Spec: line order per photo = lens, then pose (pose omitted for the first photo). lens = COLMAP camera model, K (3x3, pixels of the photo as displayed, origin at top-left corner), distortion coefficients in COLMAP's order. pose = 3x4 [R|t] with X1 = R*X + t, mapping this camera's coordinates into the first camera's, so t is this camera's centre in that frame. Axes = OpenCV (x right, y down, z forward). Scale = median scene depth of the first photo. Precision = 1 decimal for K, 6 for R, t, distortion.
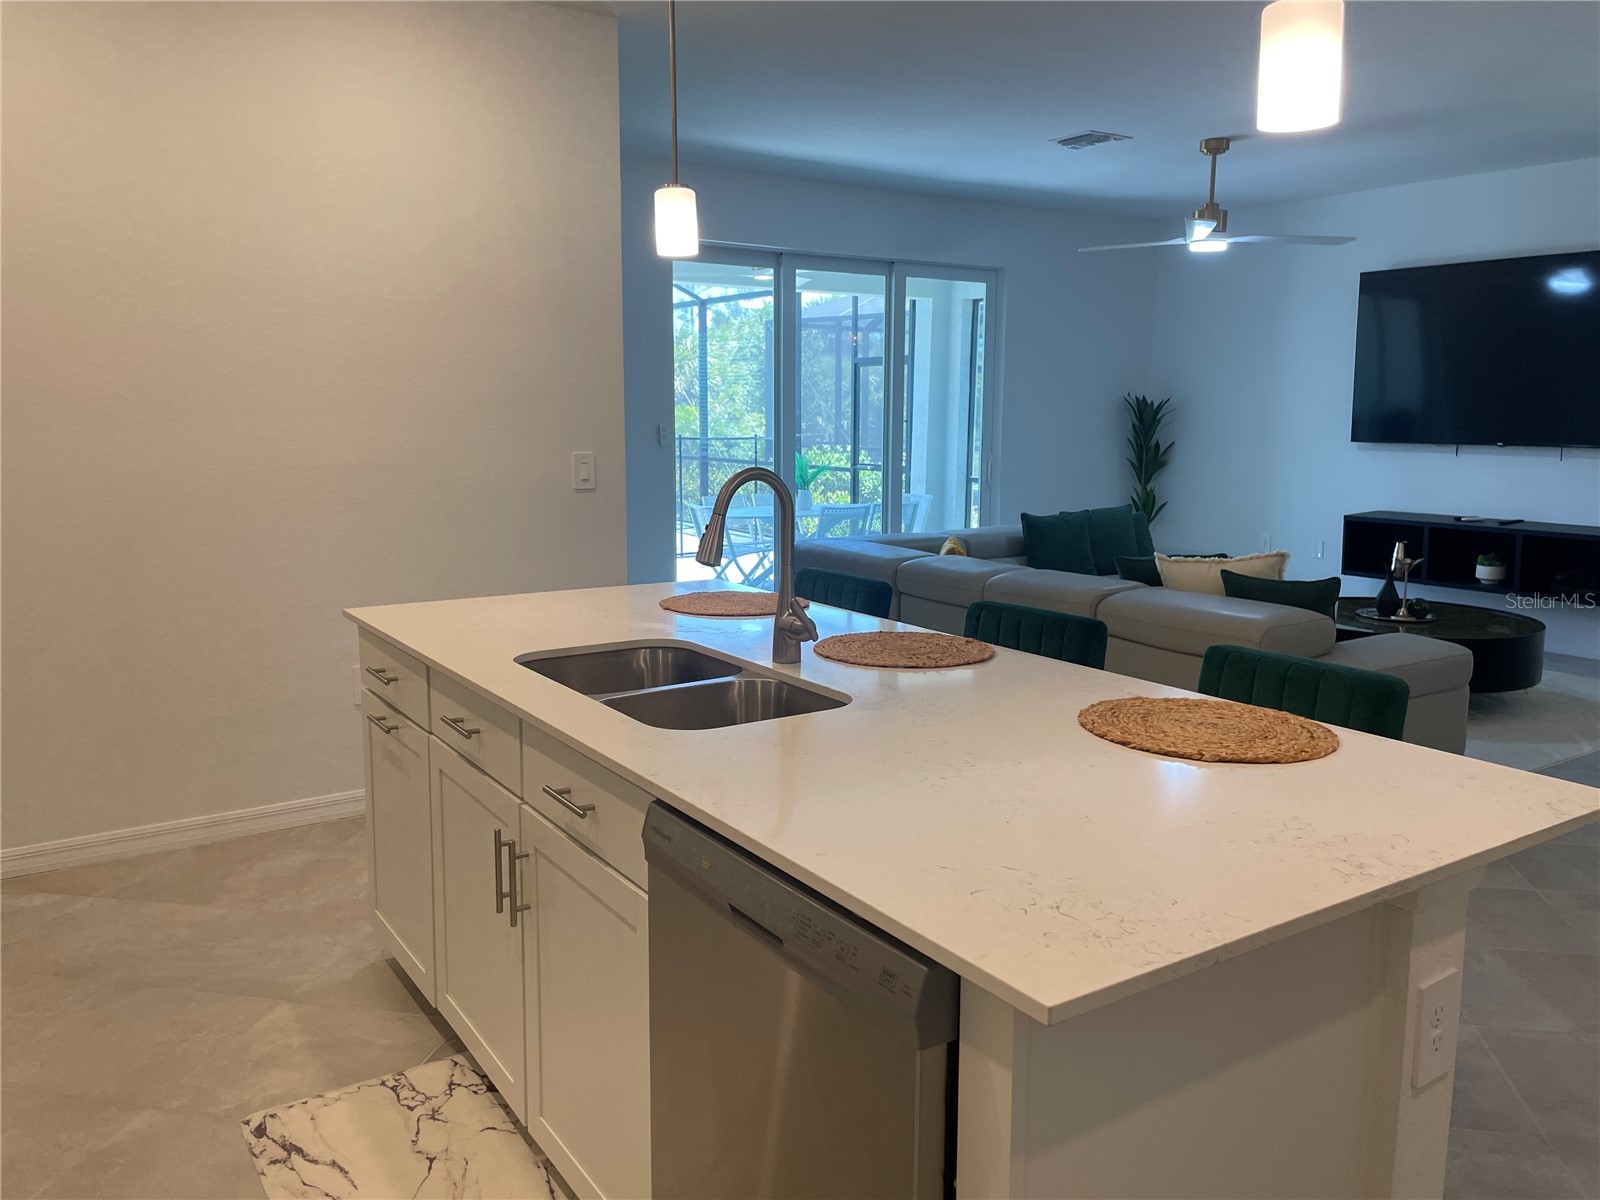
lens RADIAL K [[1216.5, 0, 787.0], [0, 1216.5, 590.8], [0, 0, 1]] dist [0.041616, -0.008470]
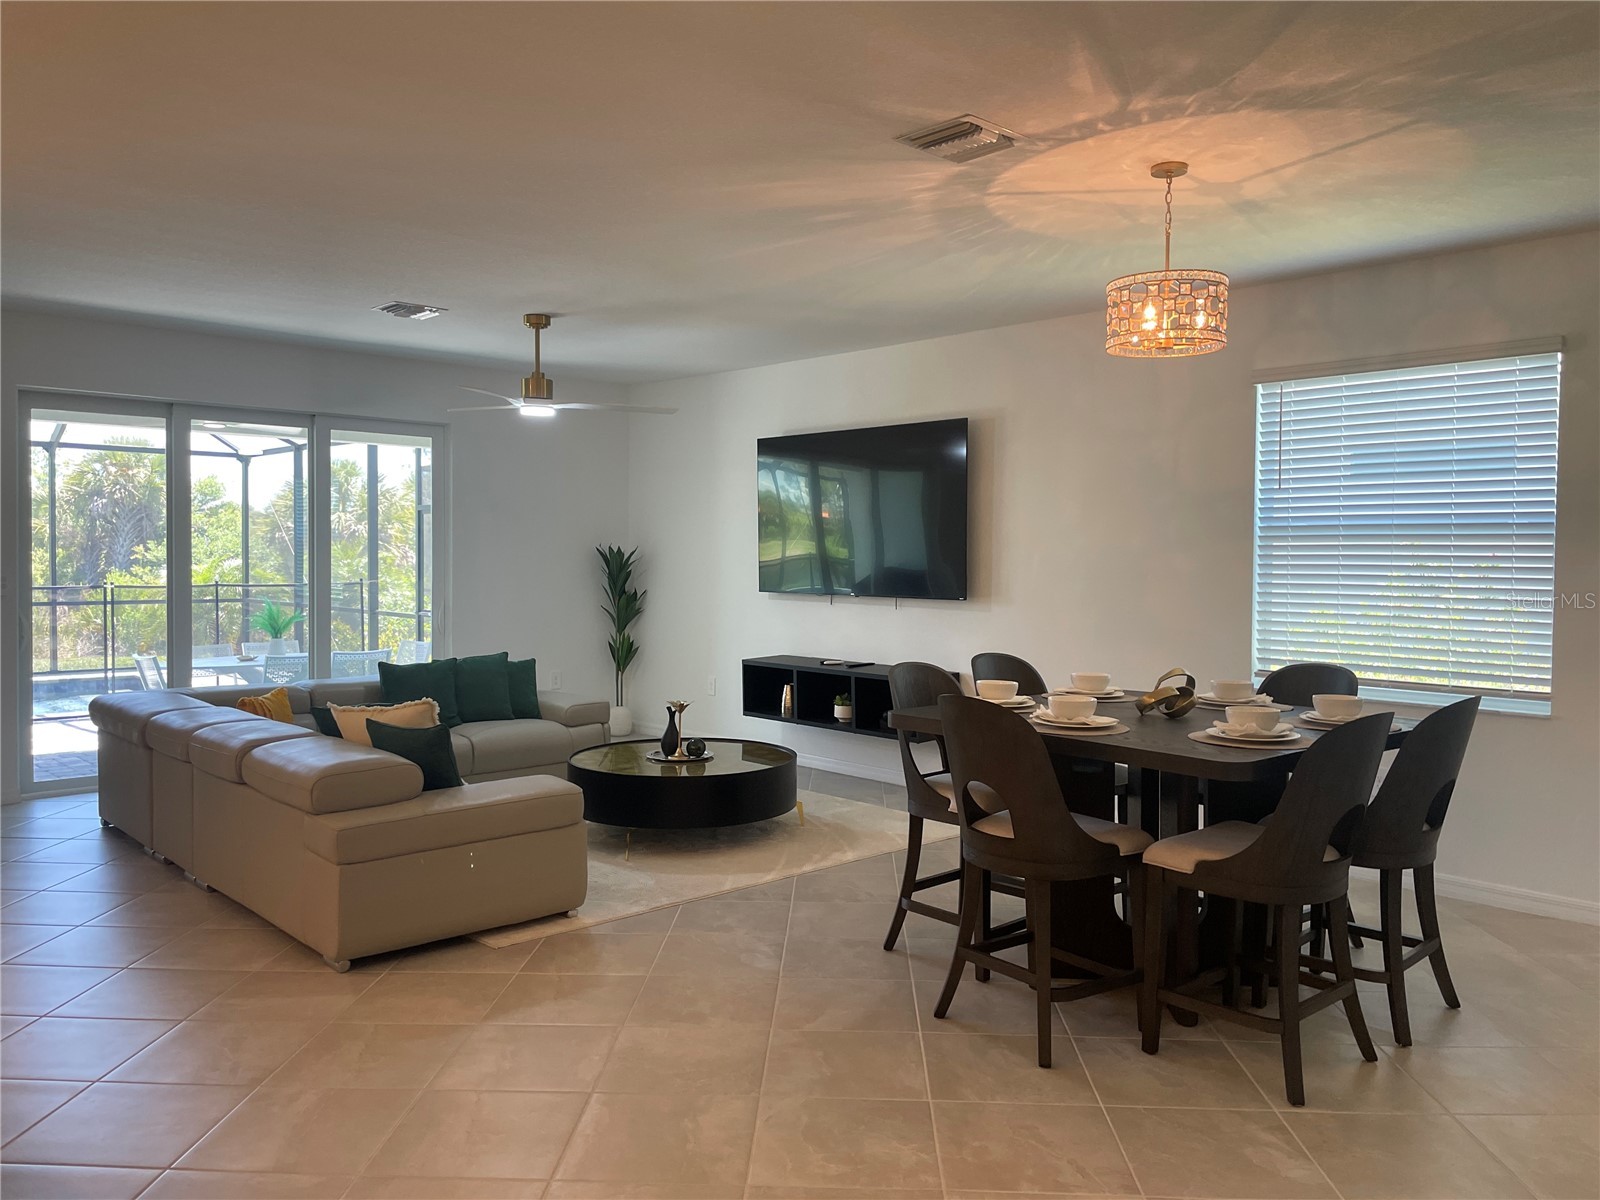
lens RADIAL K [[1216.5, 0, 801.5], [0, 1216.5, 605.3], [0, 0, 1]] dist [0.041616, -0.008470]
pose [[0.983674, -0.003244, 0.179932, 0.337554], [0.022102, 0.994446, -0.102902, 0.001428], [-0.178599, 0.105199, 0.978282, -0.057196]]
